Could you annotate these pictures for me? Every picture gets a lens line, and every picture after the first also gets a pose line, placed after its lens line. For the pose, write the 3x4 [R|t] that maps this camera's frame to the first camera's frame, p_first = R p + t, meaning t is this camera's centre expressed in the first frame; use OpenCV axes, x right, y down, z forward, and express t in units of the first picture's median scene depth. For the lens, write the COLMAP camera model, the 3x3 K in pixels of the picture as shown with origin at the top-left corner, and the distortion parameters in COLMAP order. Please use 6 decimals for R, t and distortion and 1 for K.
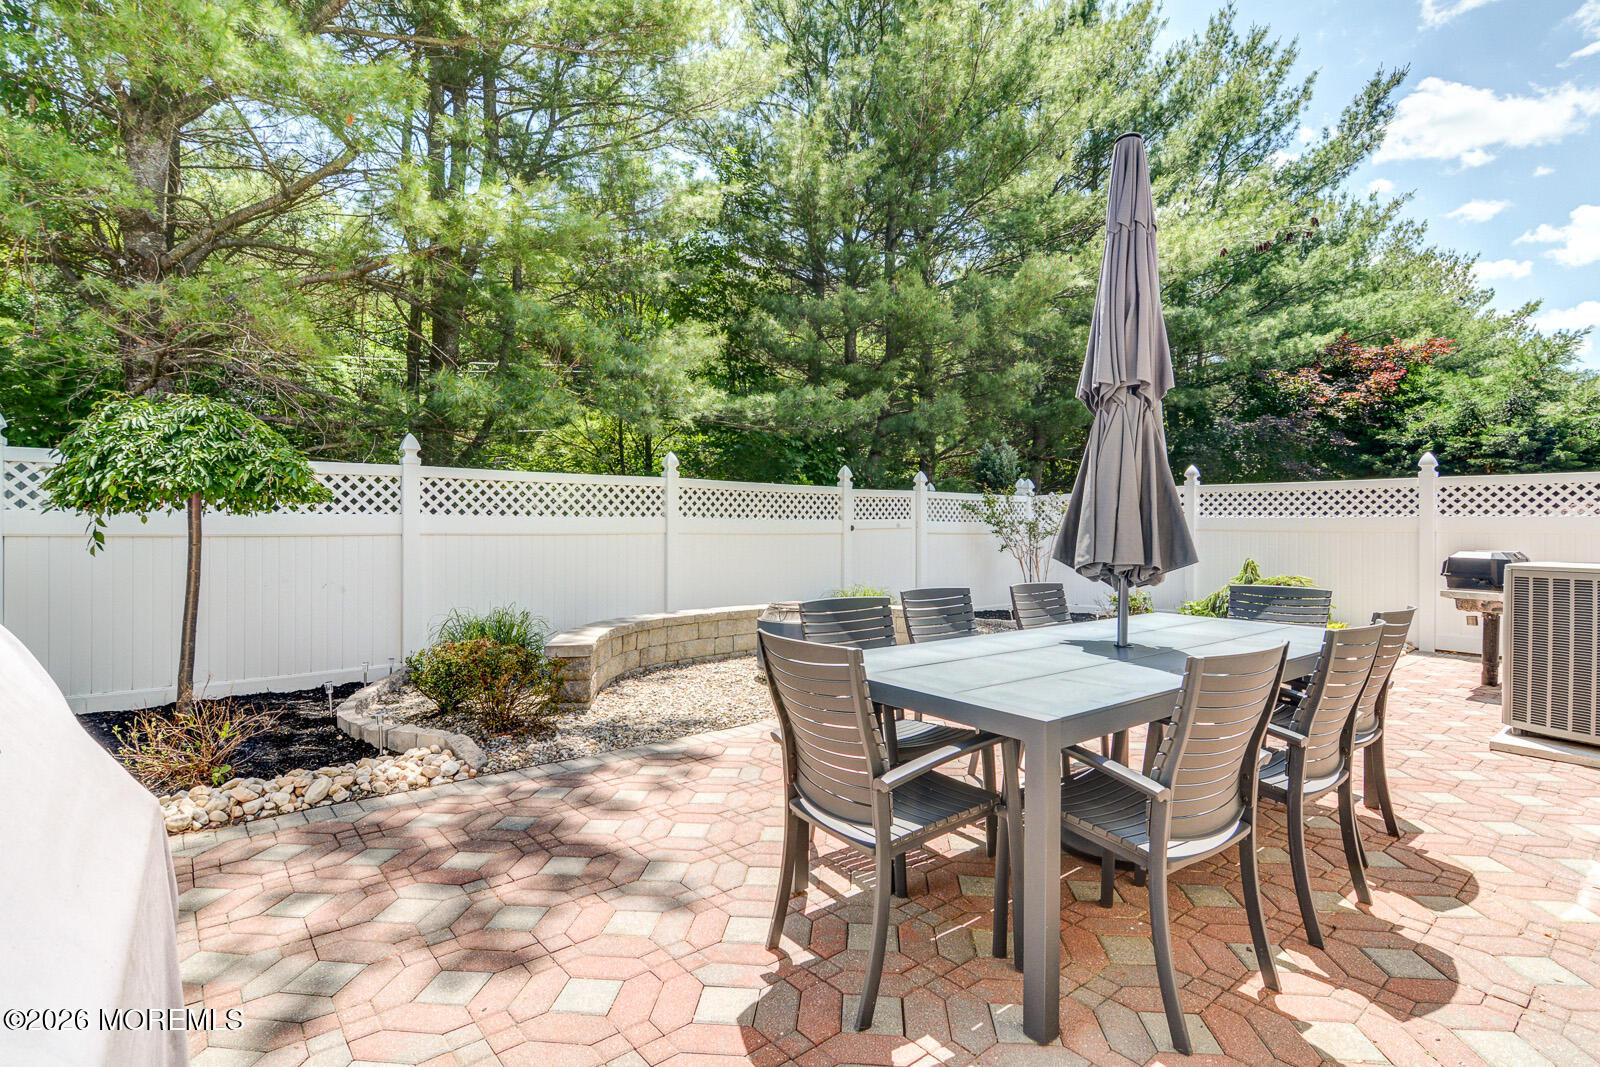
lens RADIAL K [[777.5, 0, 805.1], [0, 777.5, 533.7], [0, 0, 1]] dist [-0.003058, -0.003355]
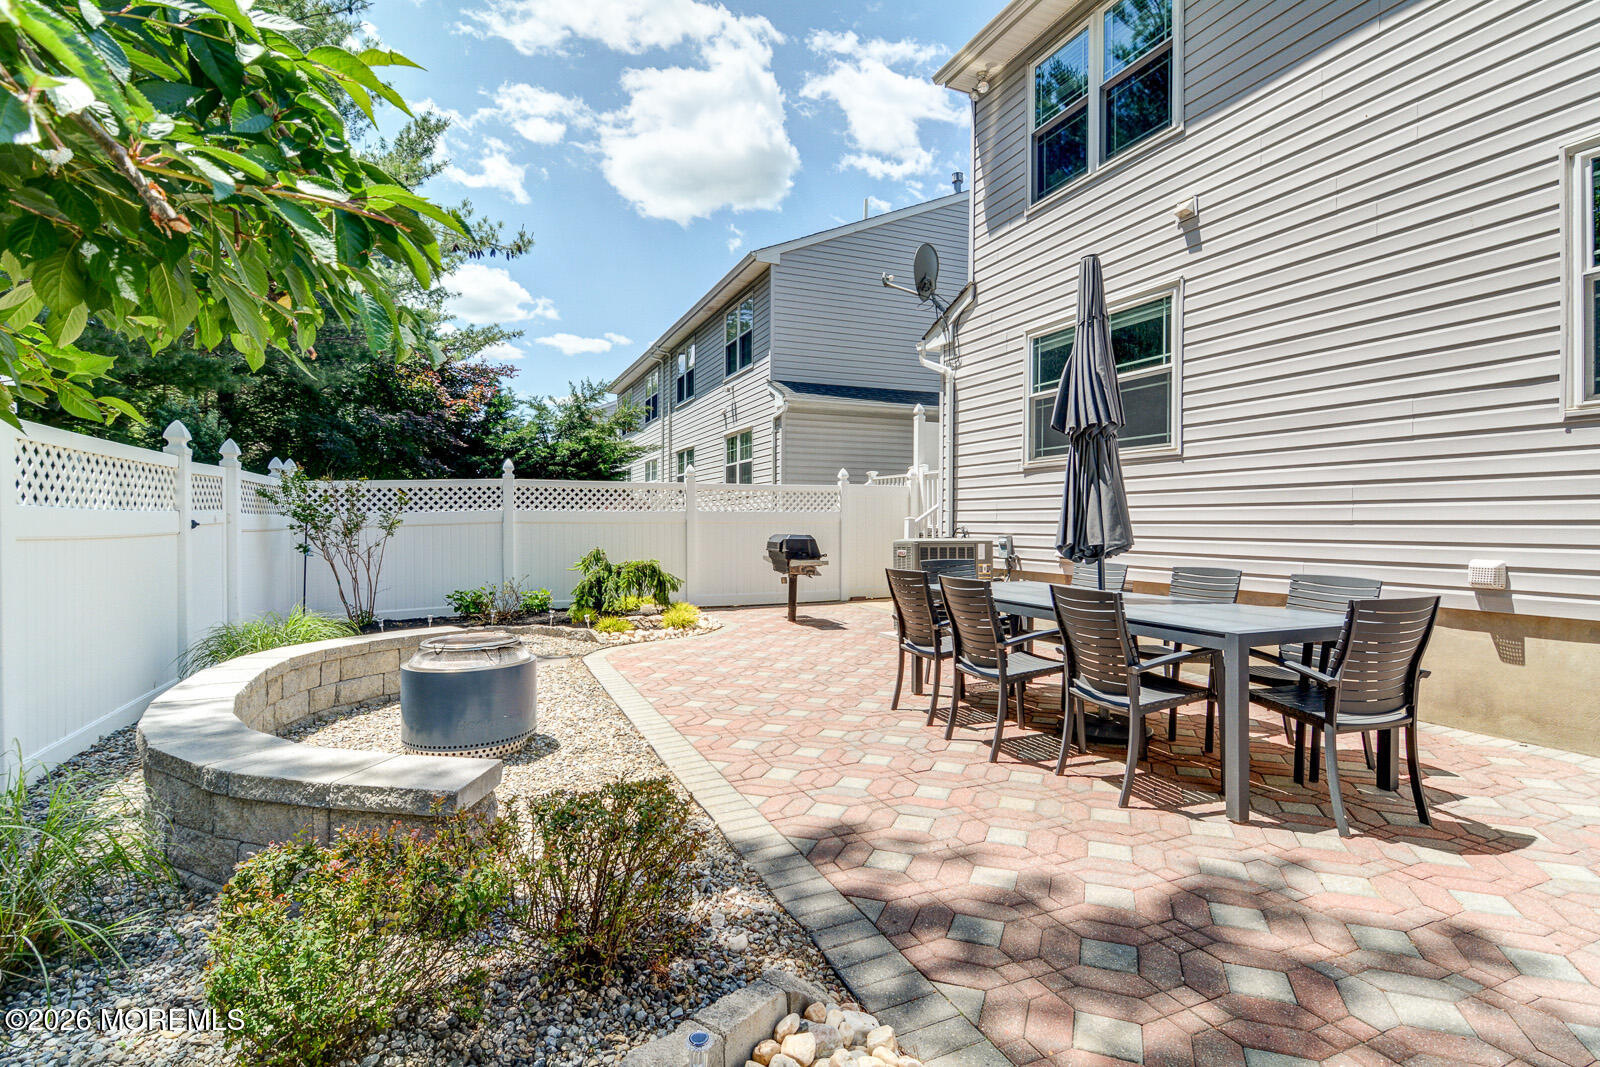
lens RADIAL K [[777.5, 0, 796.4], [0, 777.5, 527.8], [0, 0, 1]] dist [-0.003058, -0.003355]
pose [[0.283872, -0.014151, 0.958758, -0.959973], [0.013876, 0.999847, 0.010649, -0.011356], [-0.958762, 0.010281, 0.284025, 0.928888]]
